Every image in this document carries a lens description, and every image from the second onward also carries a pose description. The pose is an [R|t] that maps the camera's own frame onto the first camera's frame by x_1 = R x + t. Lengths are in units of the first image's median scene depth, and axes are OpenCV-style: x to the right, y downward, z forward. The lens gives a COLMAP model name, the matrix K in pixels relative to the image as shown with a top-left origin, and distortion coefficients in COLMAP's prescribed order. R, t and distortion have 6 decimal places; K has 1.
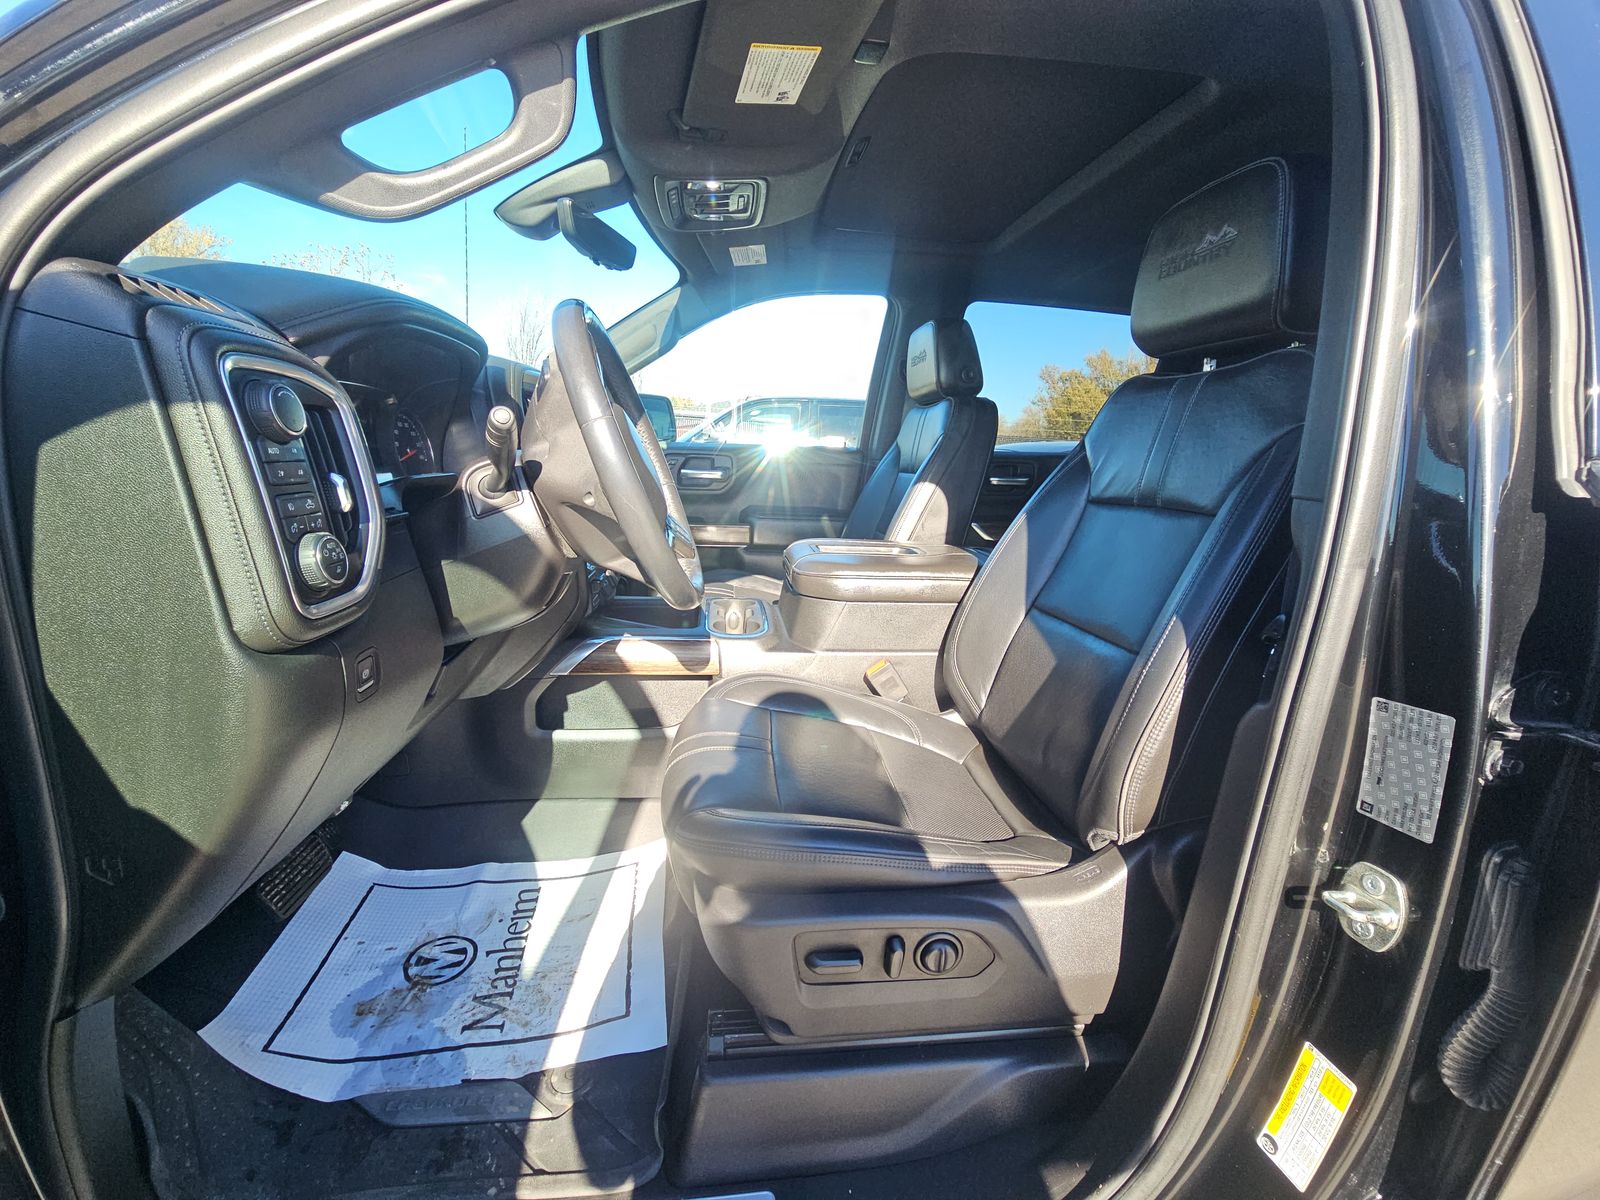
lens RADIAL K [[640.8, 0, 804.0], [0, 640.8, 582.1], [0, 0, 1]] dist [0.000728, 0.000061]
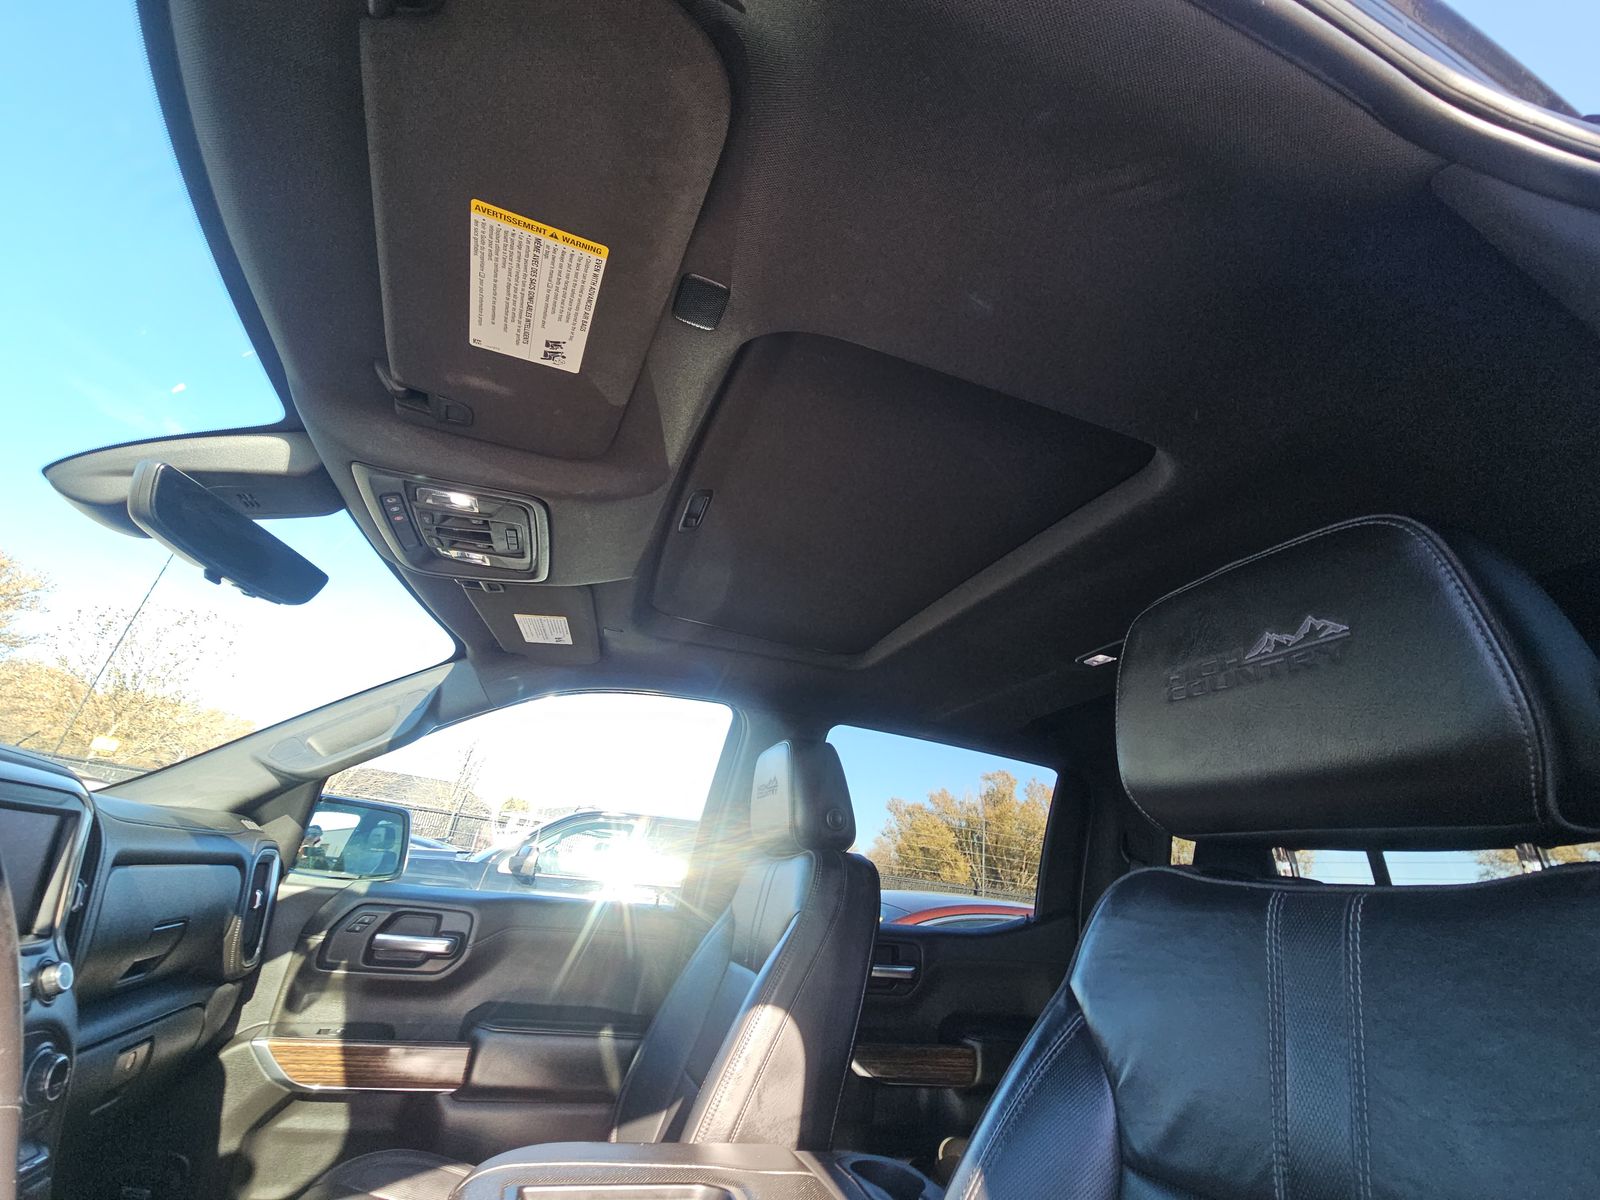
lens RADIAL K [[640.8, 0, 804.0], [0, 640.8, 582.1], [0, 0, 1]] dist [0.000728, 0.000061]
pose [[0.973855, 0.144570, 0.175231, 0.064955], [-0.013564, 0.806991, -0.590409, -0.123028], [-0.226765, 0.572596, 0.787853, 0.319598]]
